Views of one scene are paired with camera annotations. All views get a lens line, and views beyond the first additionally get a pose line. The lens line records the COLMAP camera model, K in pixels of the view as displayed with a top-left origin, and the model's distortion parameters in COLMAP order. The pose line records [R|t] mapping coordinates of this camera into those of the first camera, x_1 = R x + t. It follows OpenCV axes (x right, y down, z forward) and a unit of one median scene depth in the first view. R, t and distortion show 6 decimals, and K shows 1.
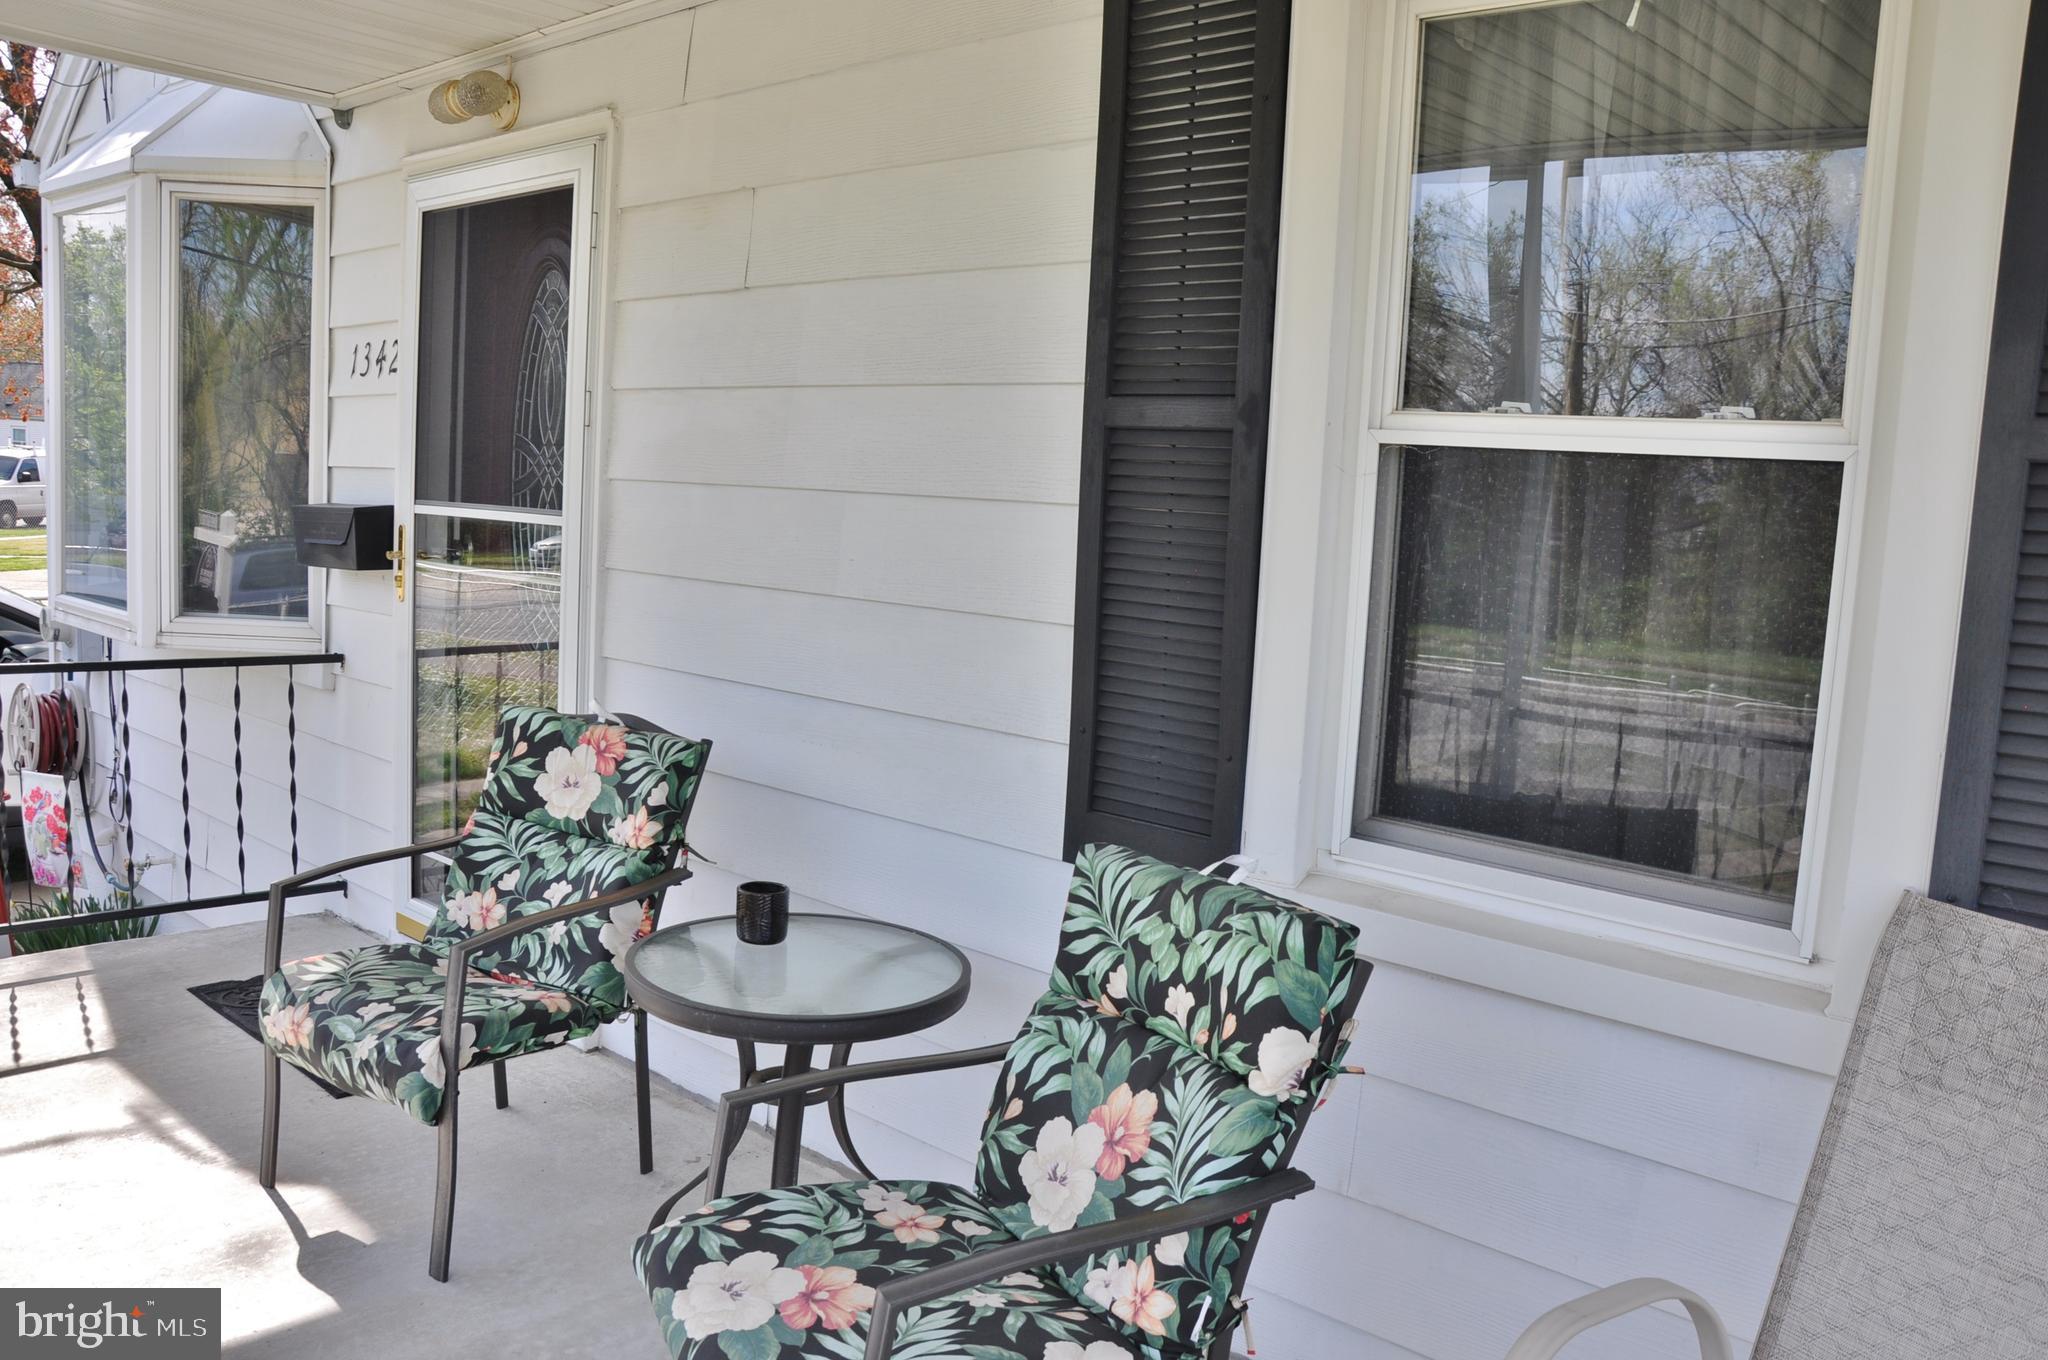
lens RADIAL K [[1597.8, 0, 1024.0], [0, 1597.8, 680.0], [0, 0, 1]] dist [-0.109036, 0.002274]
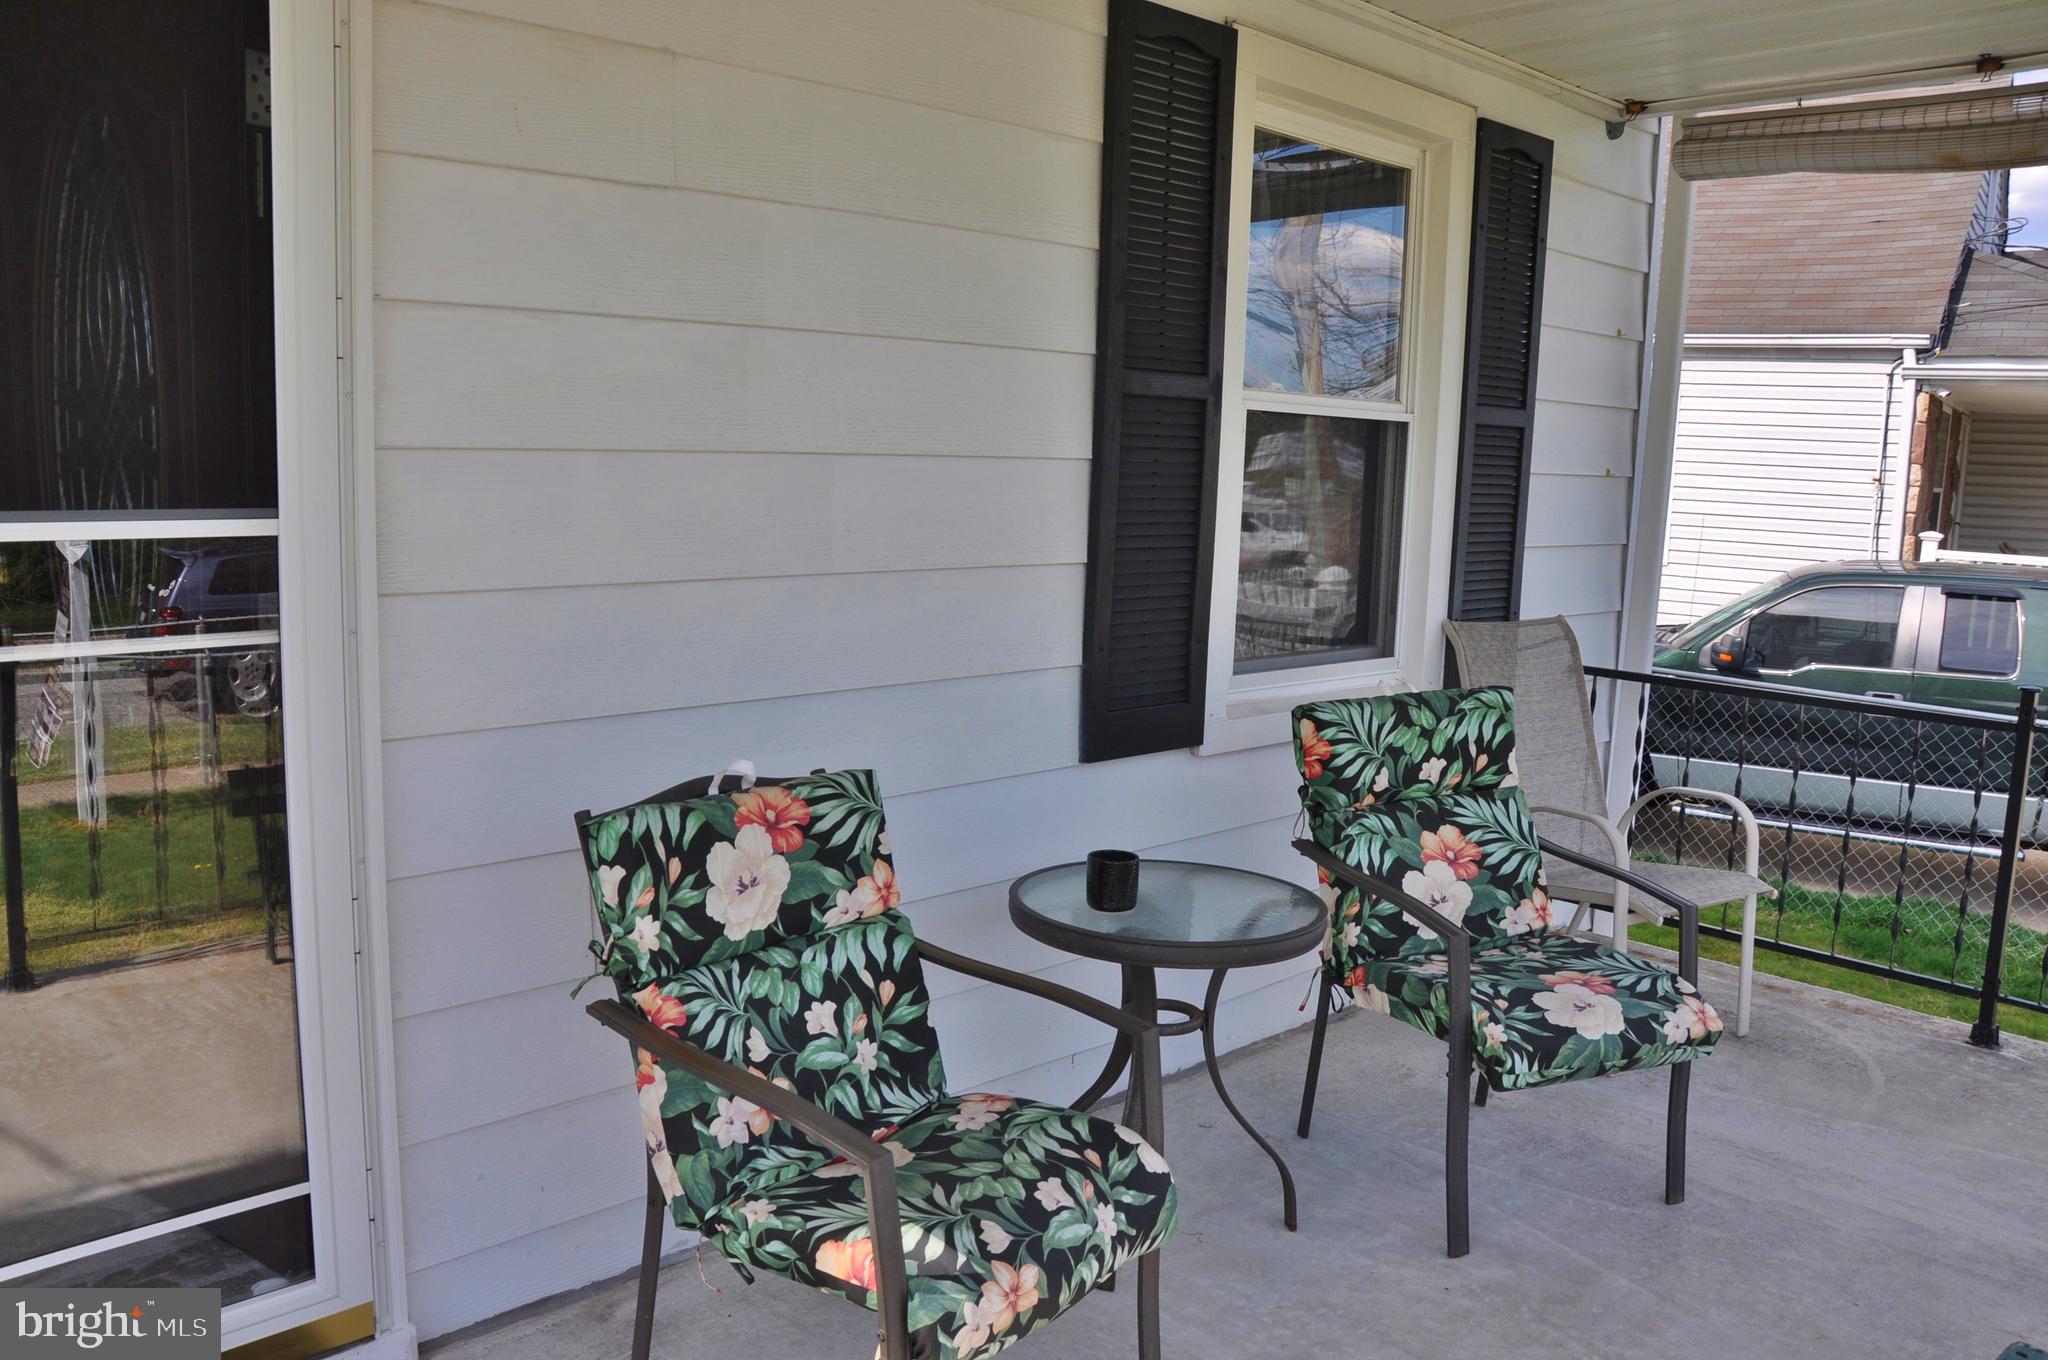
lens RADIAL K [[1597.8, 0, 1024.0], [0, 1597.8, 680.0], [0, 0, 1]] dist [-0.109036, 0.002274]
pose [[0.066491, -0.191632, 0.979212, -1.218405], [0.093840, 0.978235, 0.185069, -0.183650], [-0.993364, 0.079584, 0.083027, 1.029959]]
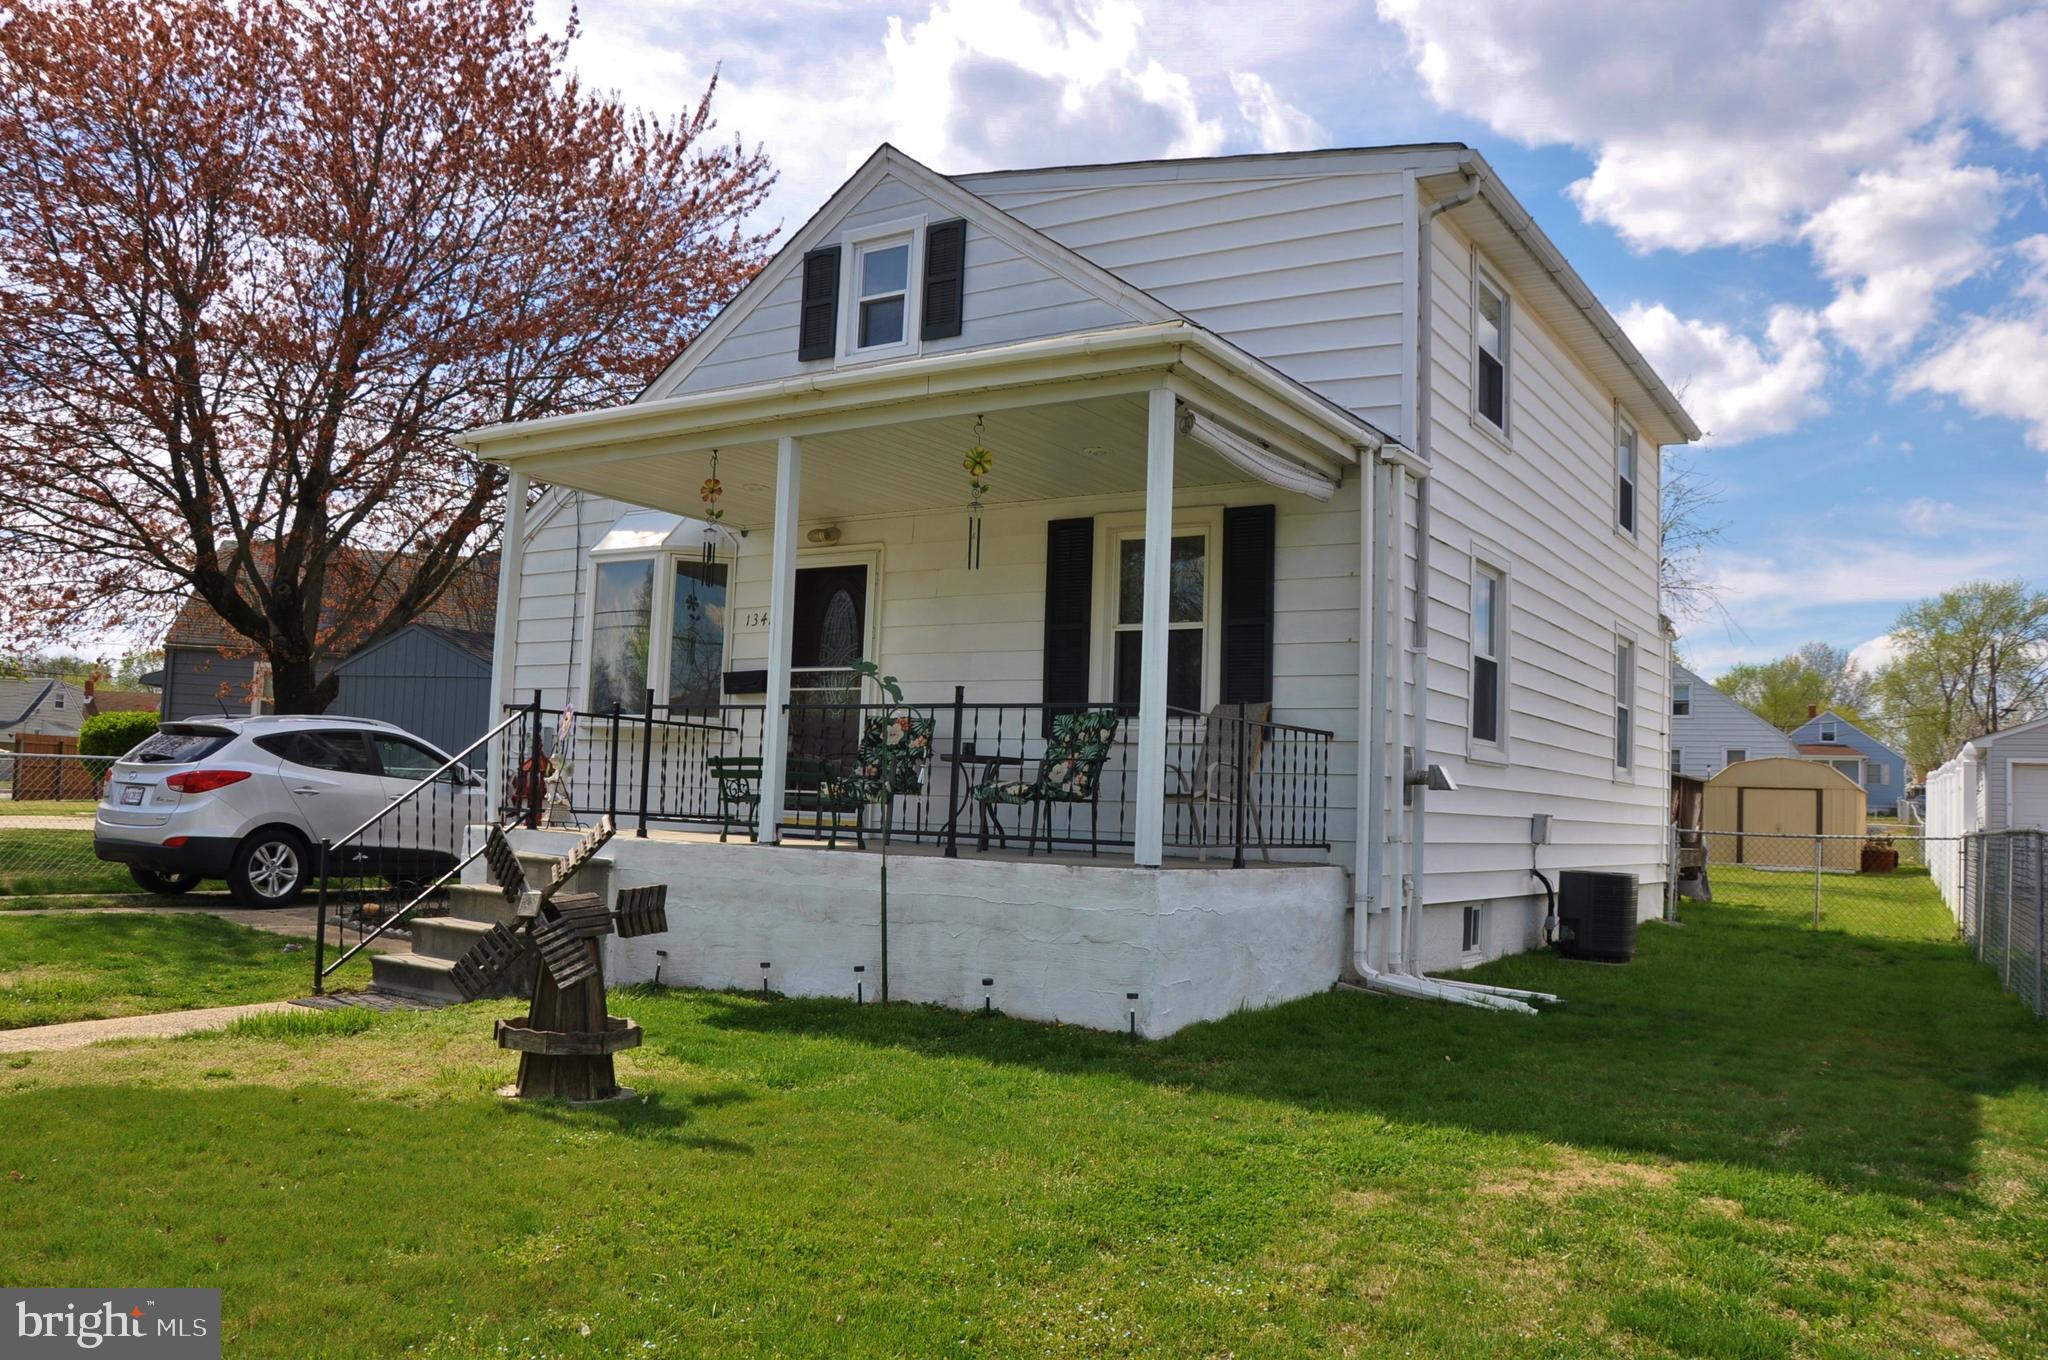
lens RADIAL K [[1597.8, 0, 1024.0], [0, 1597.8, 680.0], [0, 0, 1]] dist [-0.109036, 0.002274]
pose [[0.986041, 0.001545, 0.166497, -0.750511], [0.030943, 0.980838, -0.192355, 0.808947], [-0.163604, 0.194821, 0.967098, -3.164456]]
